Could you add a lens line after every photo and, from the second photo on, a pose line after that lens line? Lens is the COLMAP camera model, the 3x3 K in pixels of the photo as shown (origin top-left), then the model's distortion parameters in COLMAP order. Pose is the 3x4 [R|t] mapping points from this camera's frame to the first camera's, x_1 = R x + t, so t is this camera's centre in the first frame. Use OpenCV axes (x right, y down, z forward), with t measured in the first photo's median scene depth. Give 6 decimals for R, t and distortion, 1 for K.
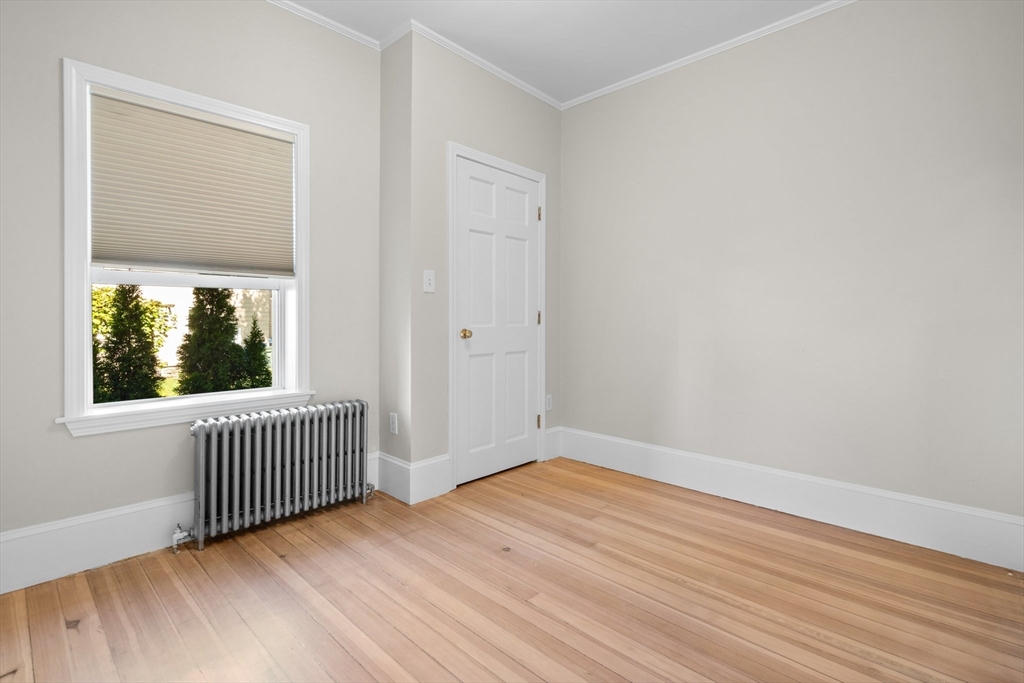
lens RADIAL K [[479.3, 0, 508.8], [0, 479.3, 325.3], [0, 0, 1]] dist [-0.000756, 0.000195]
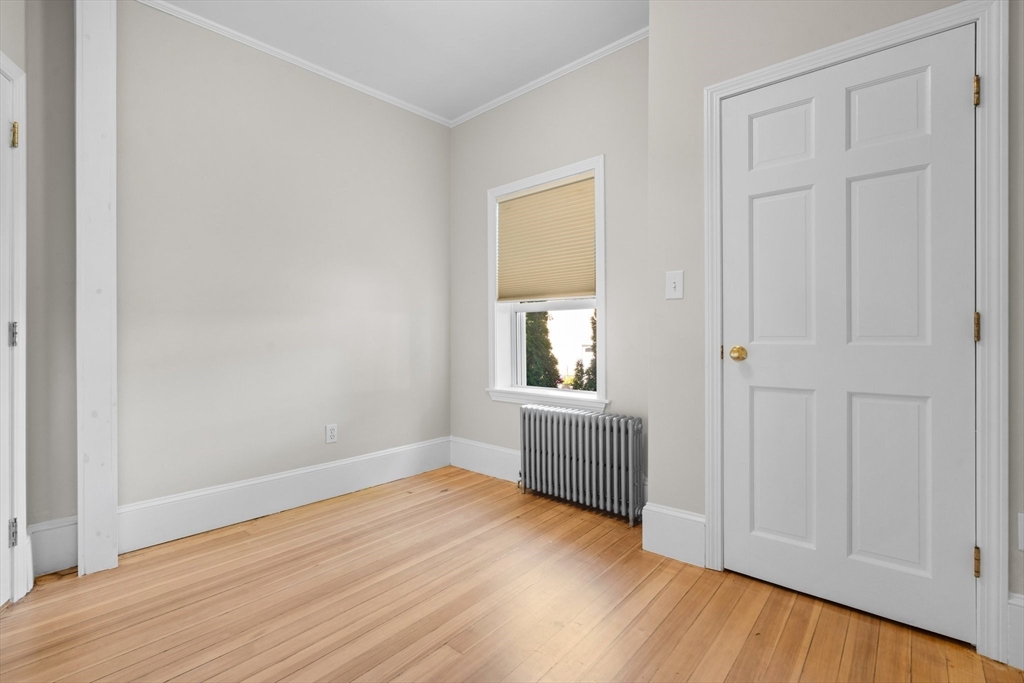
lens RADIAL K [[466.8, 0, 512.0], [0, 466.8, 341.5], [0, 0, 1]] dist [-0.000040, 0.000036]
pose [[0.057075, 0.010976, -0.998310, 0.646915], [-0.010114, 0.999895, 0.010416, -0.003472], [0.998319, 0.009502, 0.057180, 0.756025]]
